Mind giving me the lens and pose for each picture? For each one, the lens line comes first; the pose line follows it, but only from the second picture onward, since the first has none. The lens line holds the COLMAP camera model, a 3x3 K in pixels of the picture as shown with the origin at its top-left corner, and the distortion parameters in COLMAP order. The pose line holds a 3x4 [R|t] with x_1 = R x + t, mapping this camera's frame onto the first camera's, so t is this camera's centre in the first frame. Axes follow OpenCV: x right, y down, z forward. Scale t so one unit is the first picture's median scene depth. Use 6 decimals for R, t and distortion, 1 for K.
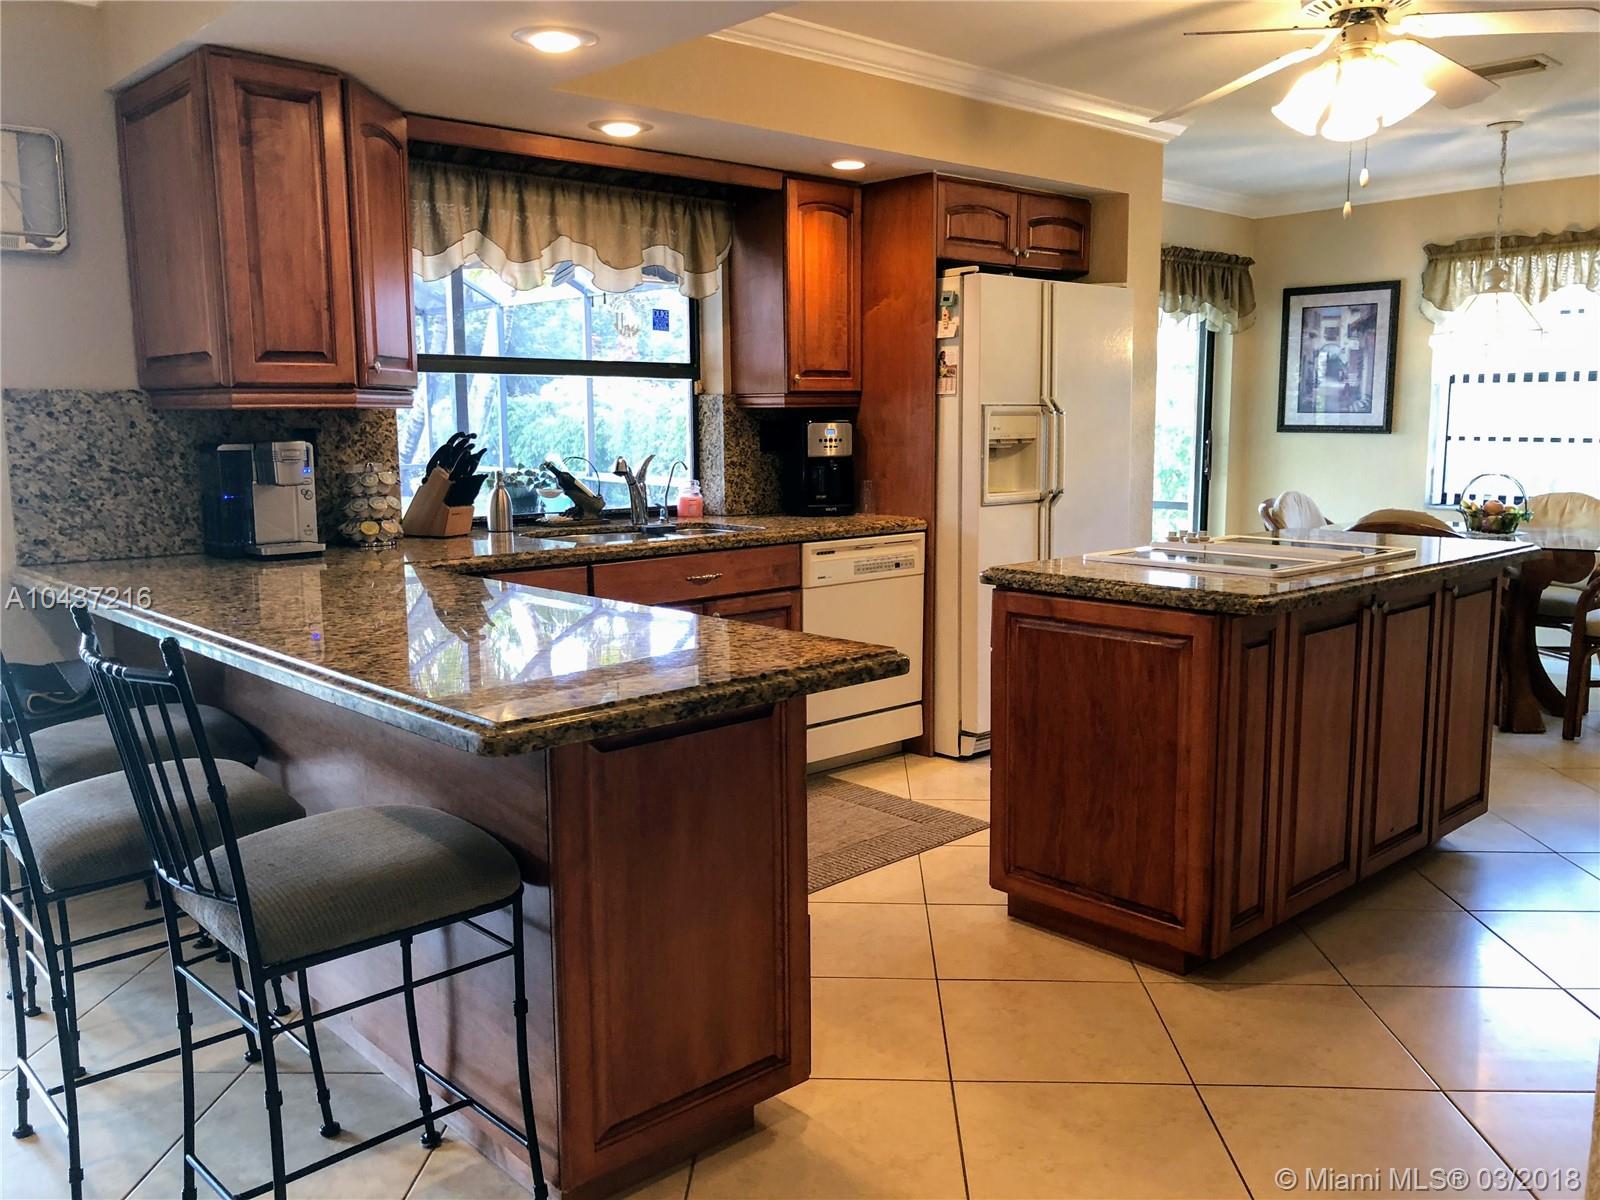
lens RADIAL K [[1308.4, 0, 797.7], [0, 1308.4, 604.1], [0, 0, 1]] dist [0.042630, -0.058366]
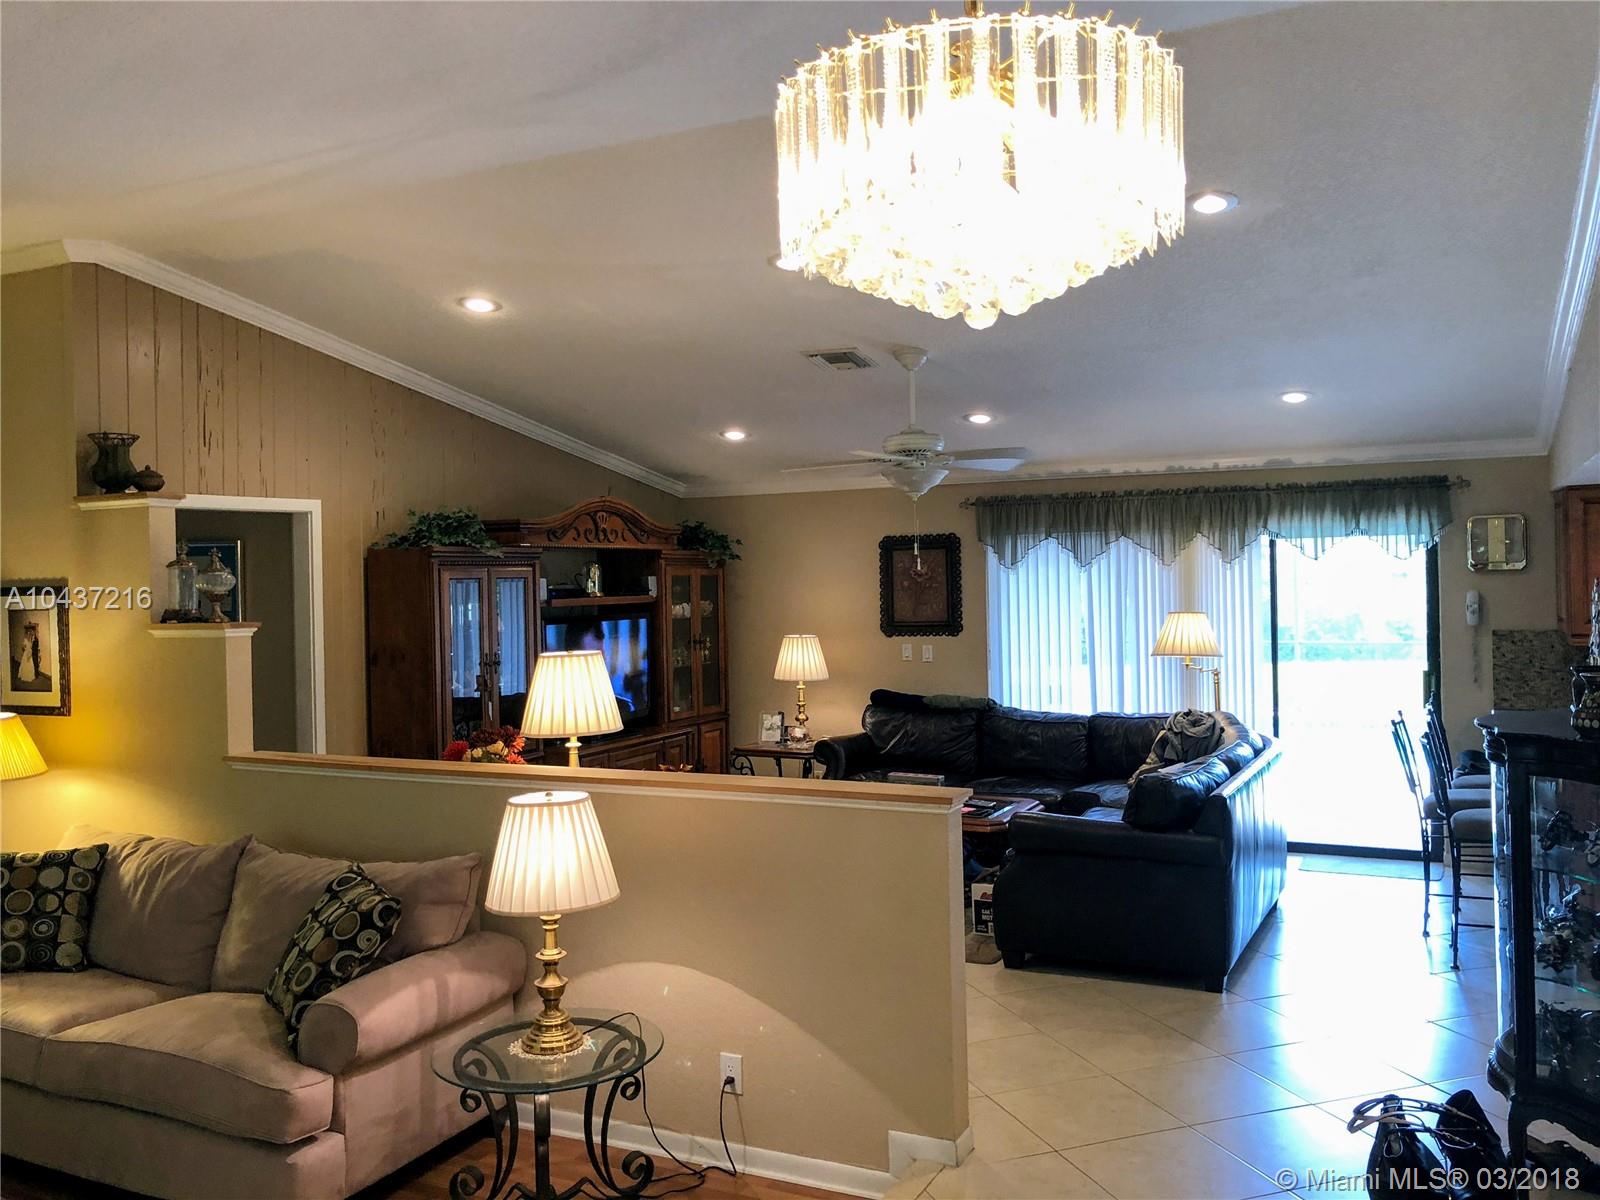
lens RADIAL K [[1308.4, 0, 809.2], [0, 1308.4, 604.8], [0, 0, 1]] dist [0.042630, -0.058366]
pose [[0.358308, 0.010345, -0.933546, 0.756578], [-0.122124, 0.991866, -0.035881, 0.011877], [0.925582, 0.126865, 0.356656, -0.622239]]
